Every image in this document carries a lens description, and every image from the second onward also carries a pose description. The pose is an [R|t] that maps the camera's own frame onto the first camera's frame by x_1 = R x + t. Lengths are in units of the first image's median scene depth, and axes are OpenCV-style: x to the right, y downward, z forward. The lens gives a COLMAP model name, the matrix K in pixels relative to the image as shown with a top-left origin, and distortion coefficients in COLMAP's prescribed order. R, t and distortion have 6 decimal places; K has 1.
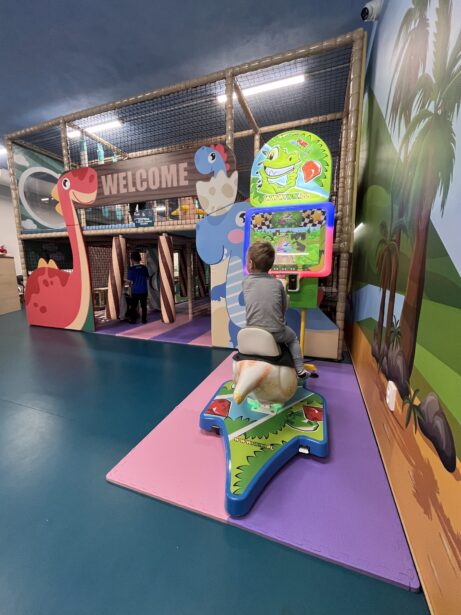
lens RADIAL K [[252.4, 0, 229.8], [0, 252.4, 305.8], [0, 0, 1]] dist [-0.003888, -0.000413]
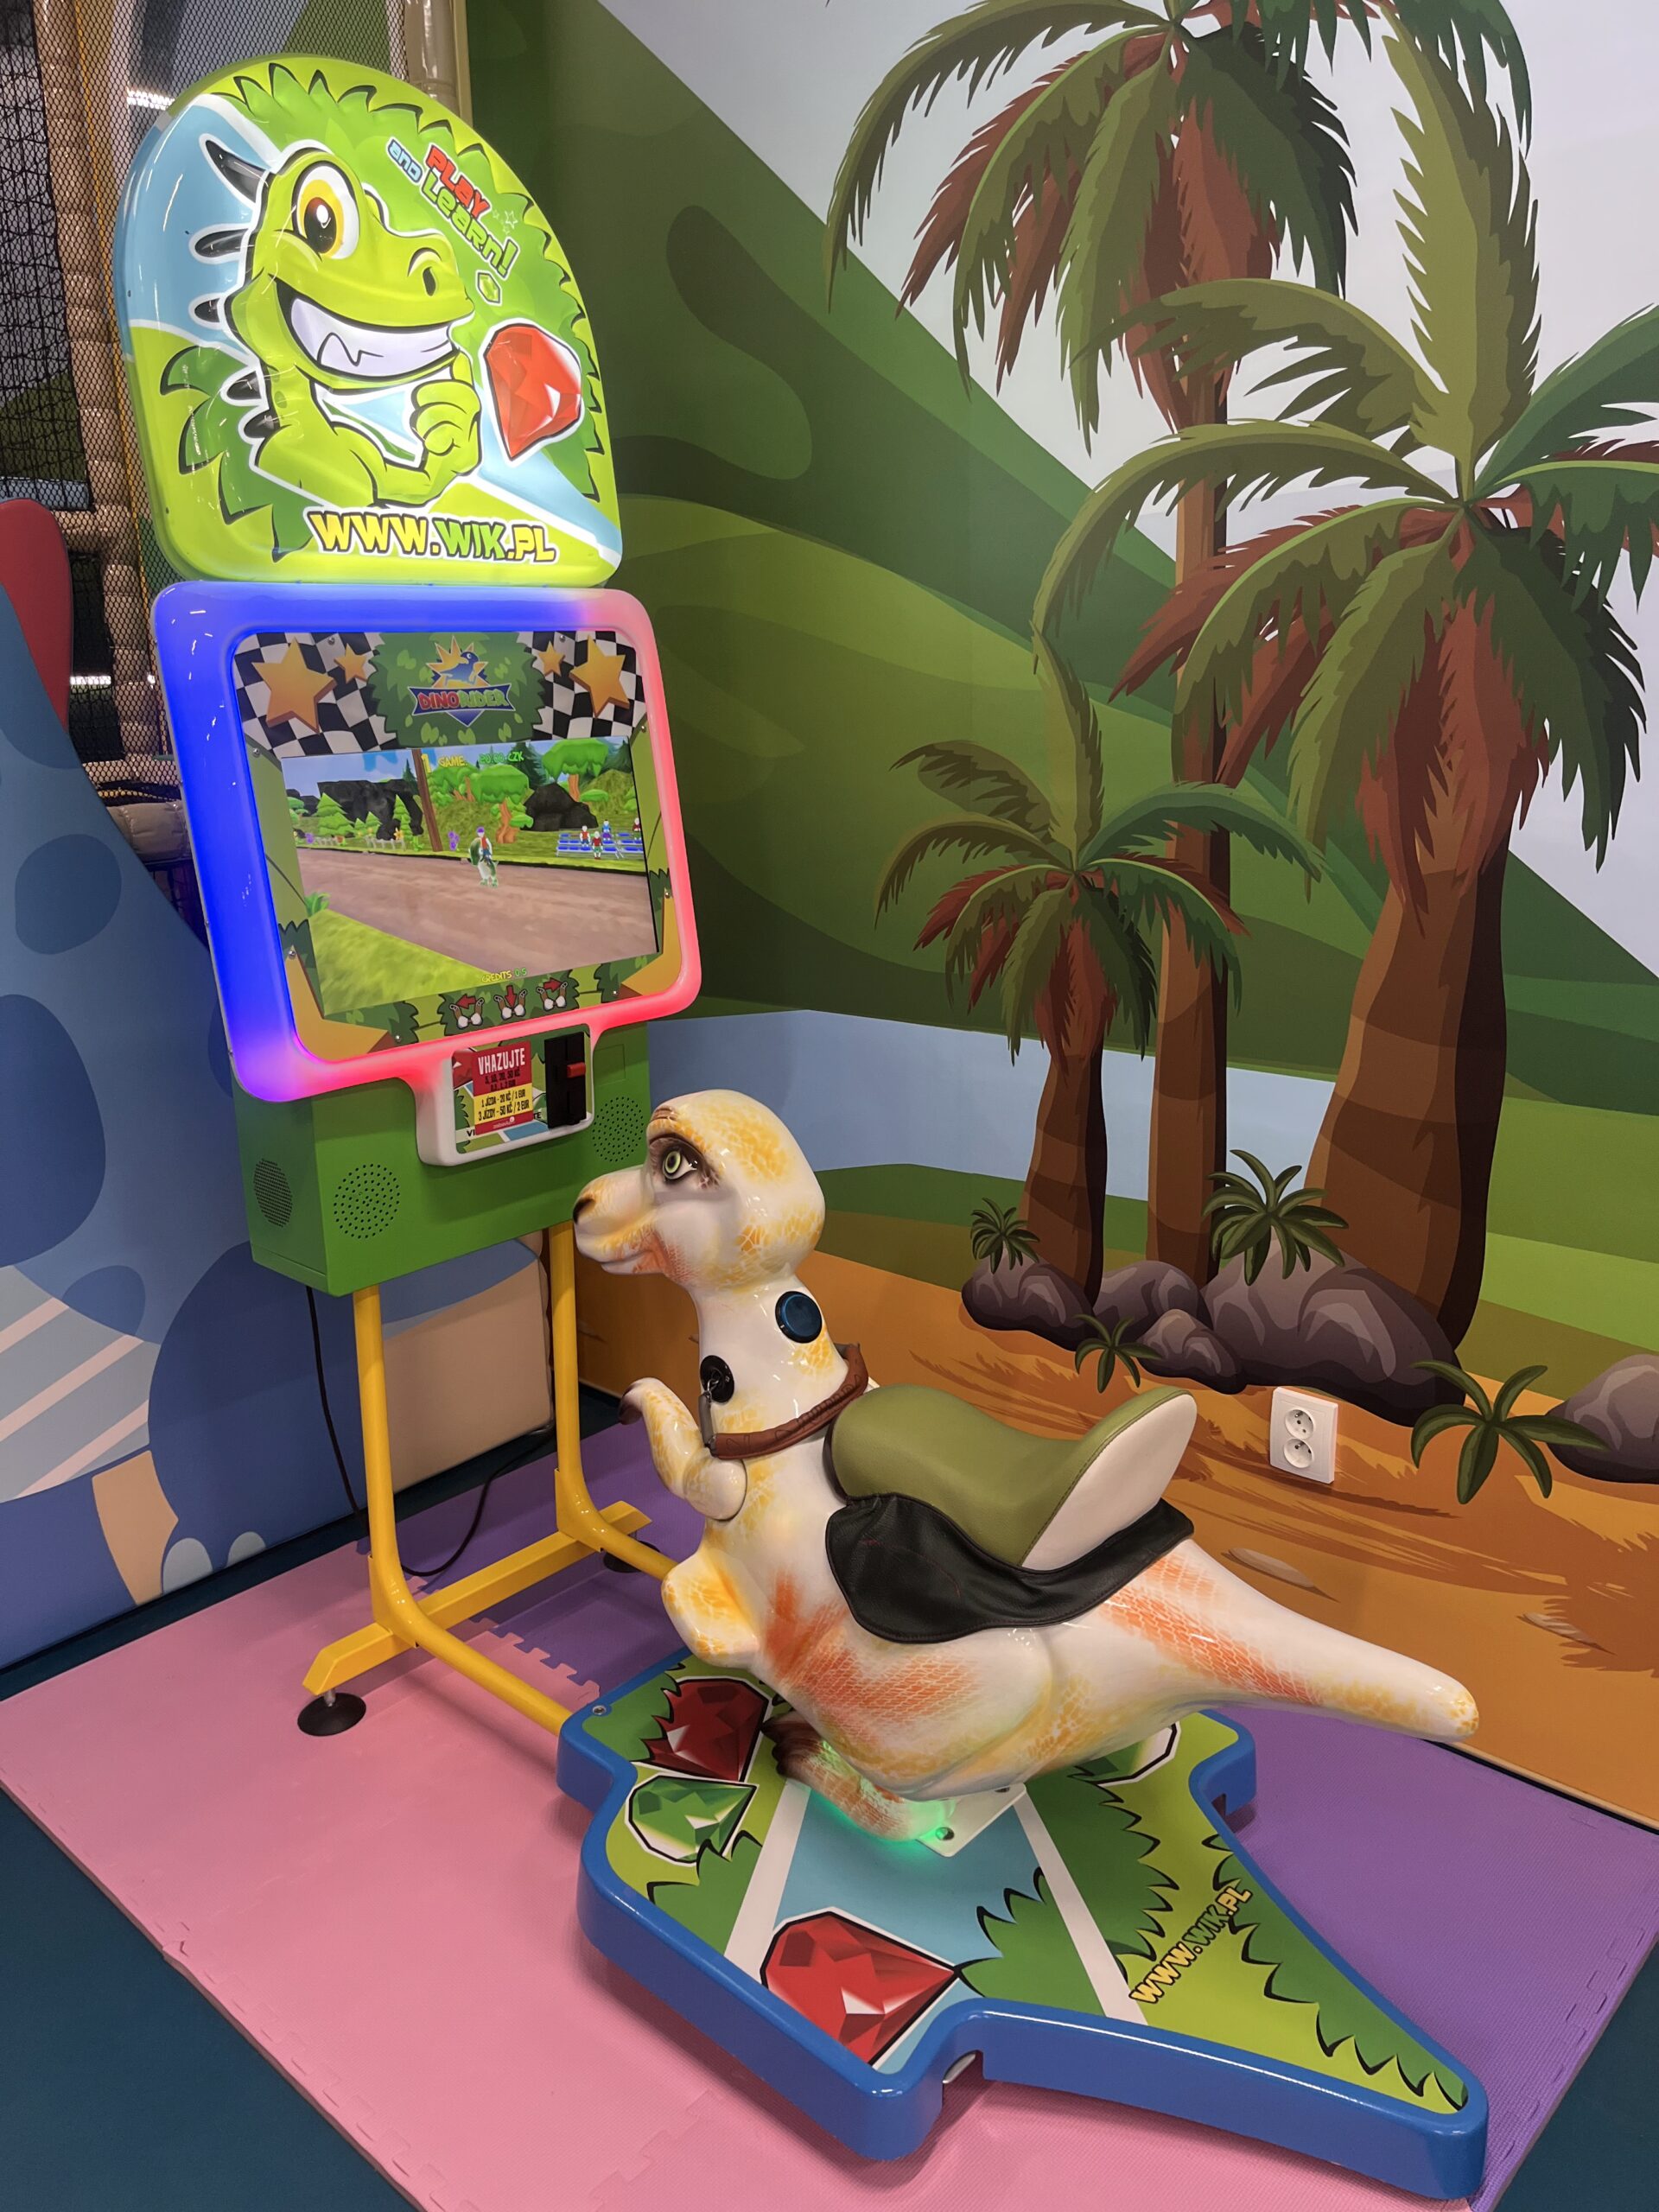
lens RADIAL K [[1680.8, 0, 821.9], [0, 1680.8, 1116.6], [0, 0, 1]] dist [0.045723, -0.061566]
pose [[0.384452, -0.247558, 0.889332, -0.463550], [0.171564, 0.965749, 0.194663, -0.178899], [-0.907063, 0.077739, 0.413756, 0.283744]]
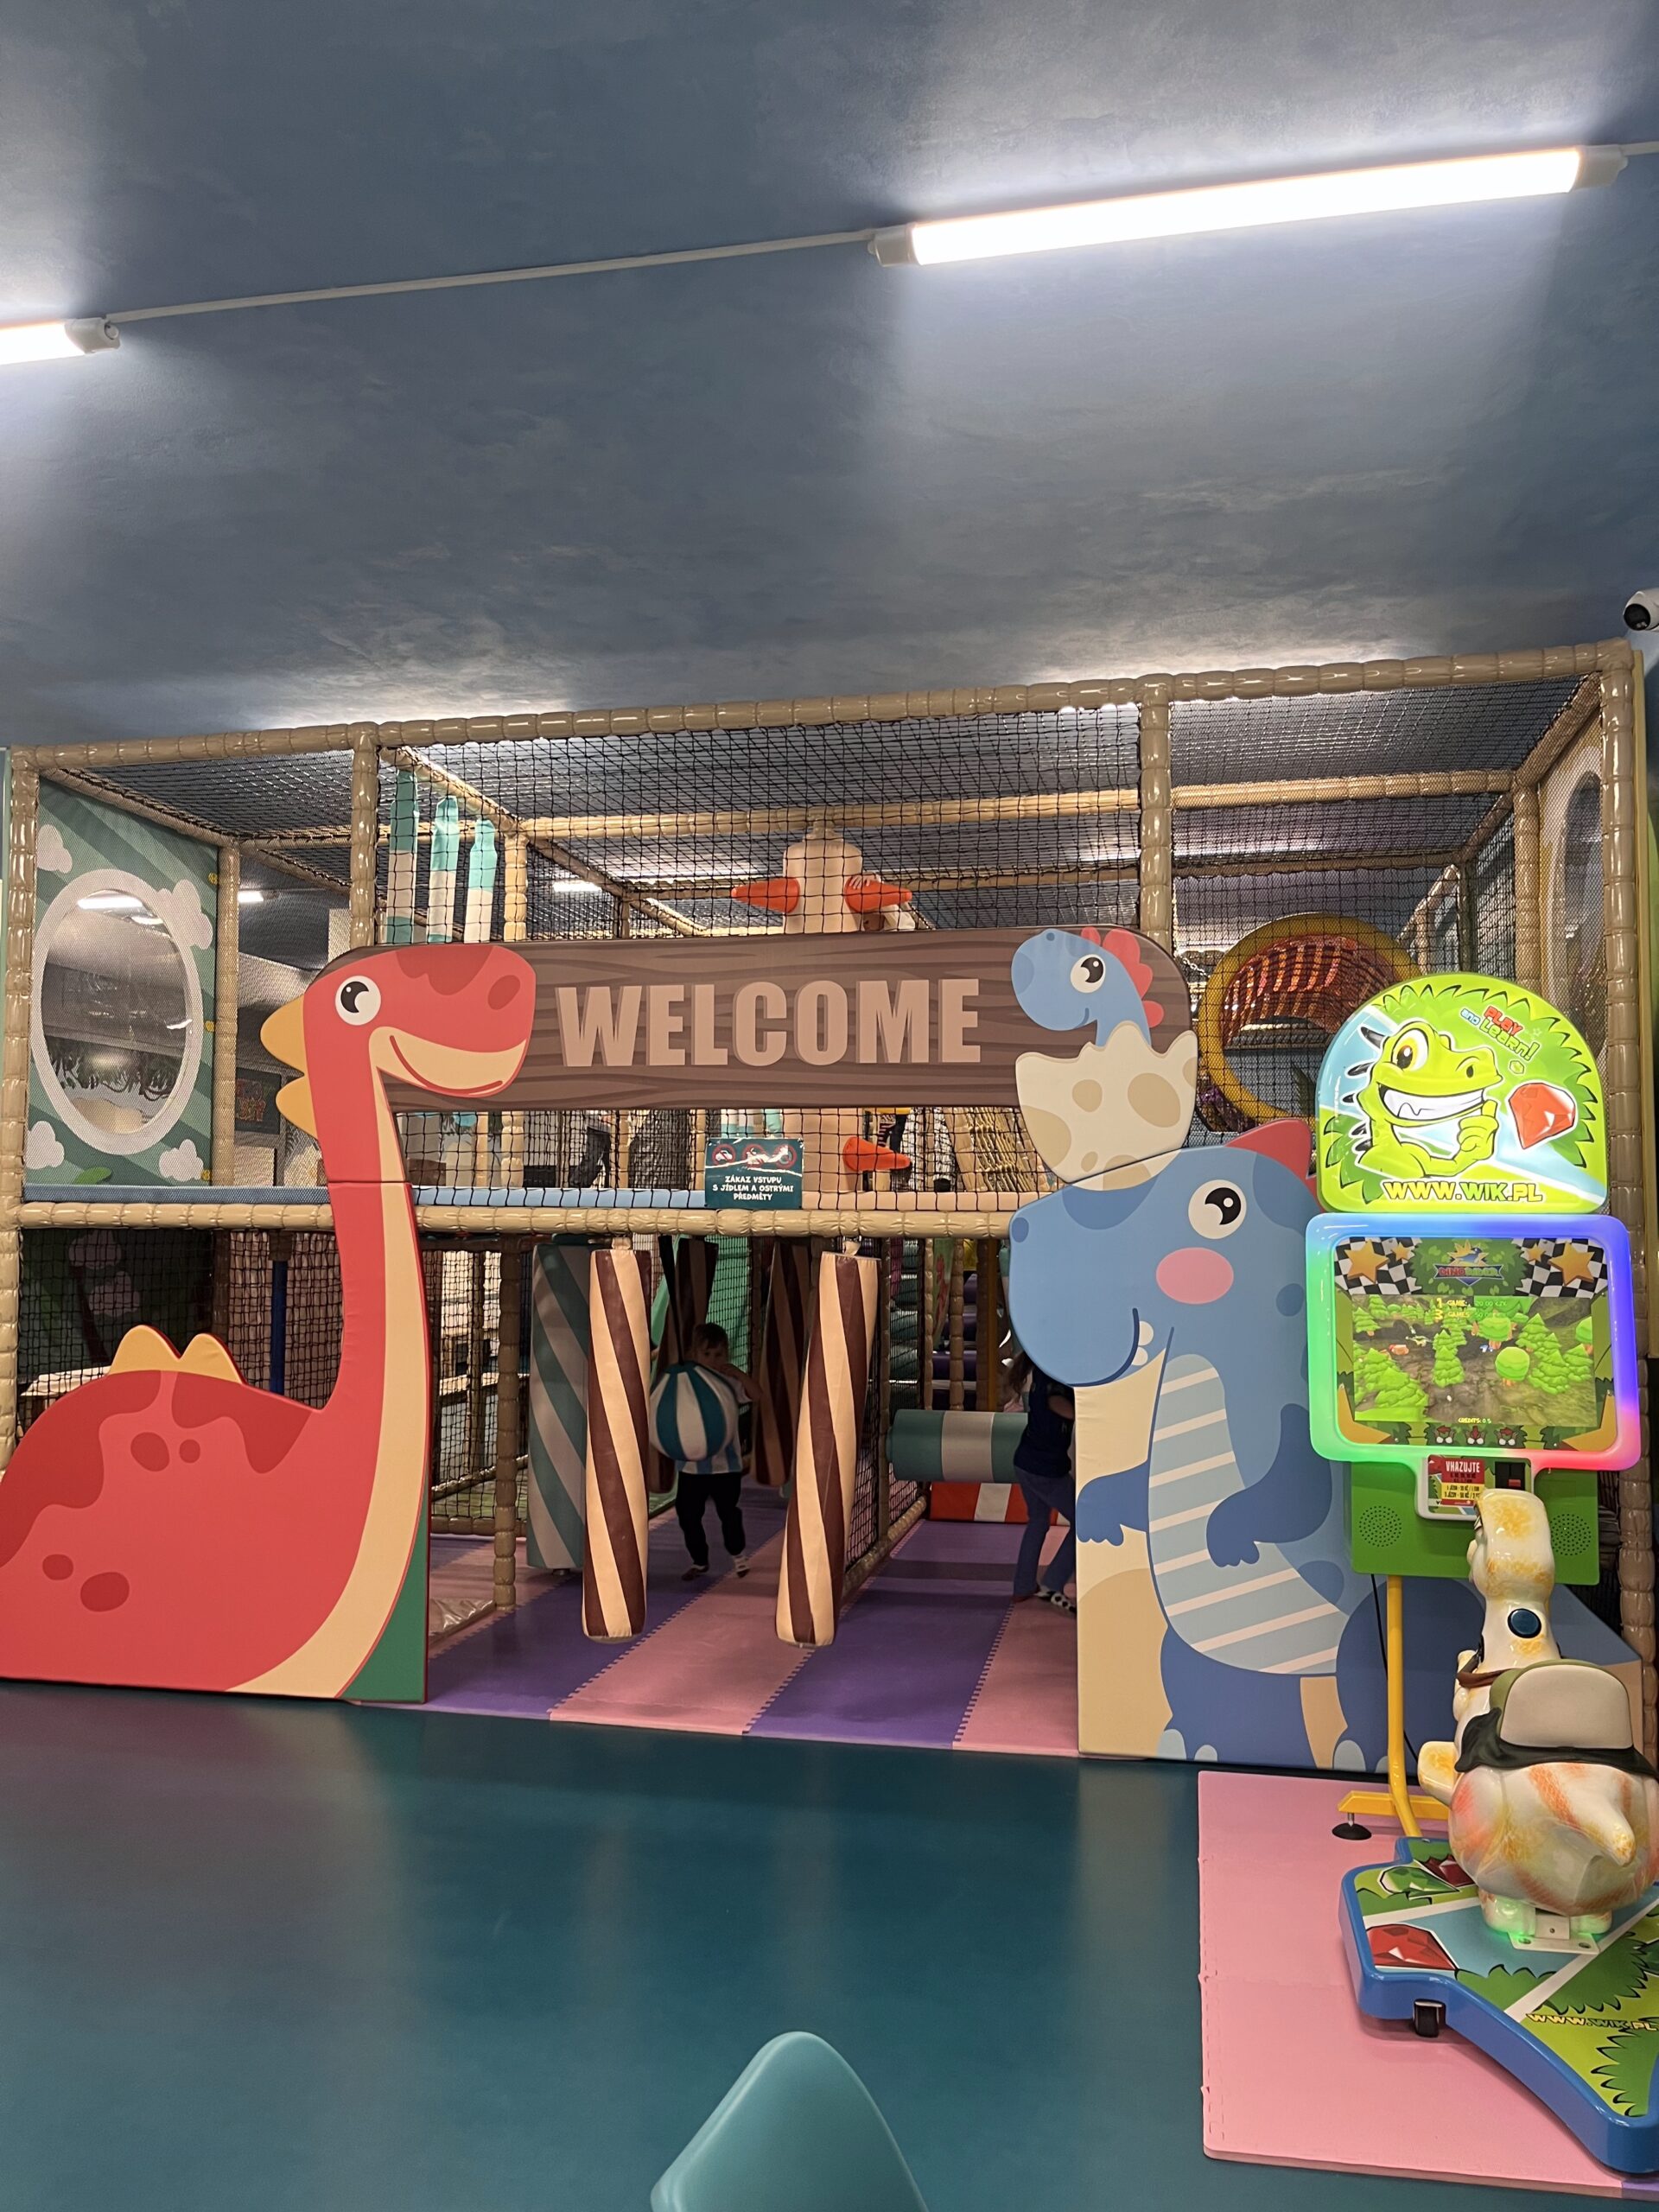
lens RADIAL K [[1680.8, 0, 831.1], [0, 1680.8, 1117.6], [0, 0, 1]] dist [0.045723, -0.061566]
pose [[0.990331, 0.017896, 0.137567, -0.539620], [0.012956, 0.975379, -0.220156, -0.064701], [-0.138120, 0.219809, 0.965716, -0.566719]]
